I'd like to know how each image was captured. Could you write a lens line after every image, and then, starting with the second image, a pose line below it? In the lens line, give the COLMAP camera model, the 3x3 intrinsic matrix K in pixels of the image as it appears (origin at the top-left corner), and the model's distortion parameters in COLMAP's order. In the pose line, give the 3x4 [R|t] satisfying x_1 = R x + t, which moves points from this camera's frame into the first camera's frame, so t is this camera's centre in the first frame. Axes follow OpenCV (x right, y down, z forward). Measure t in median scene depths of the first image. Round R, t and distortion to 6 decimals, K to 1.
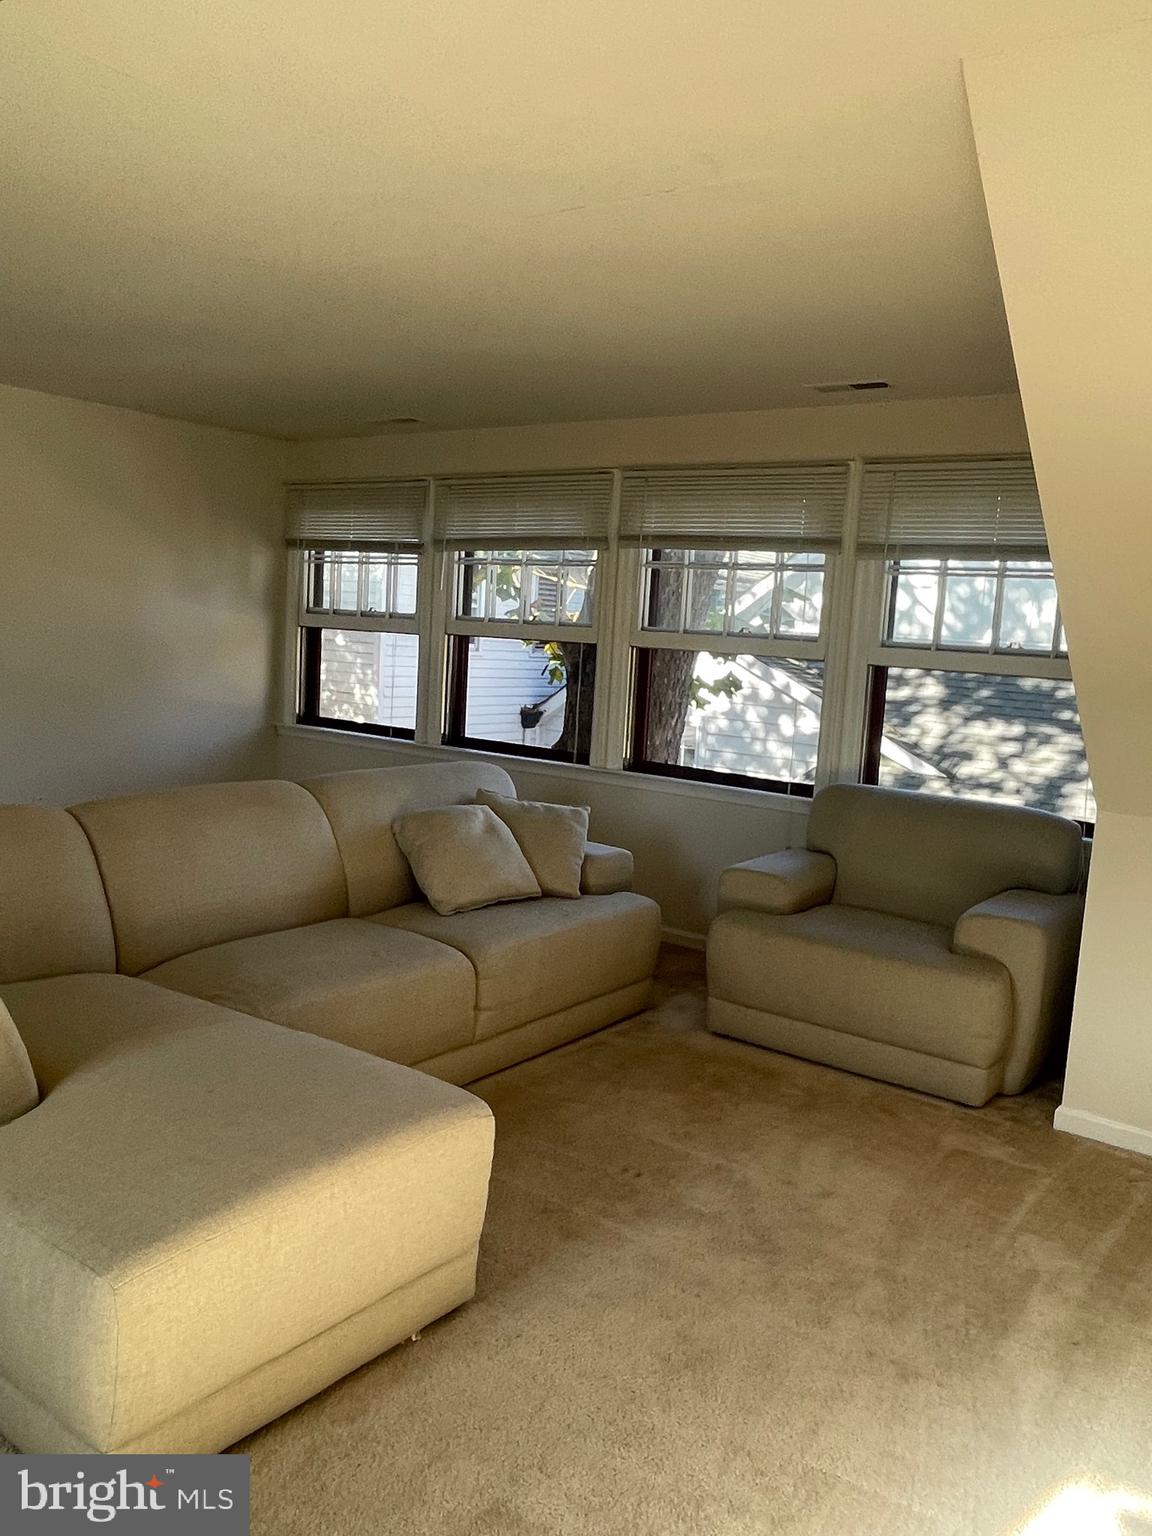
lens RADIAL K [[1133.7, 0, 576.0], [0, 1133.7, 768.0], [0, 0, 1]] dist [-0.053490, -0.000336]
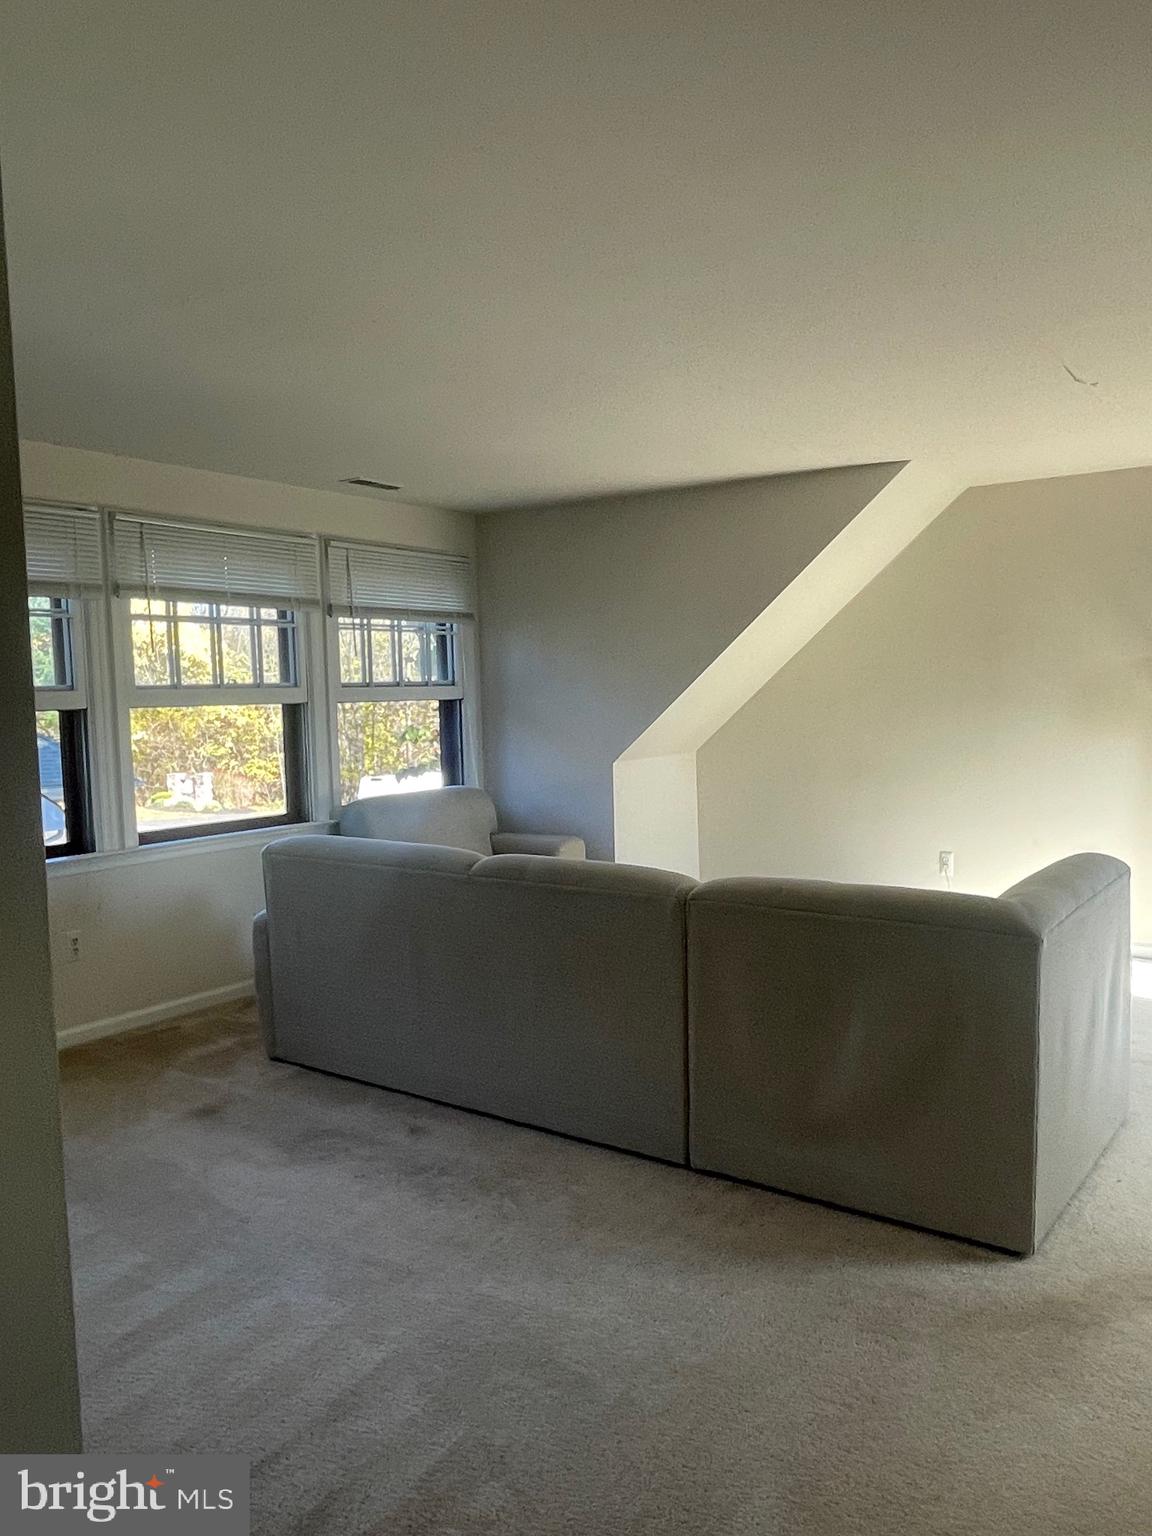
lens RADIAL K [[1133.7, 0, 576.0], [0, 1133.7, 768.0], [0, 0, 1]] dist [-0.053490, -0.000336]
pose [[-0.035011, -0.130748, 0.990797, -1.013195], [0.133217, 0.981947, 0.134288, -0.157893], [-0.990468, 0.136693, -0.016961, 0.802468]]
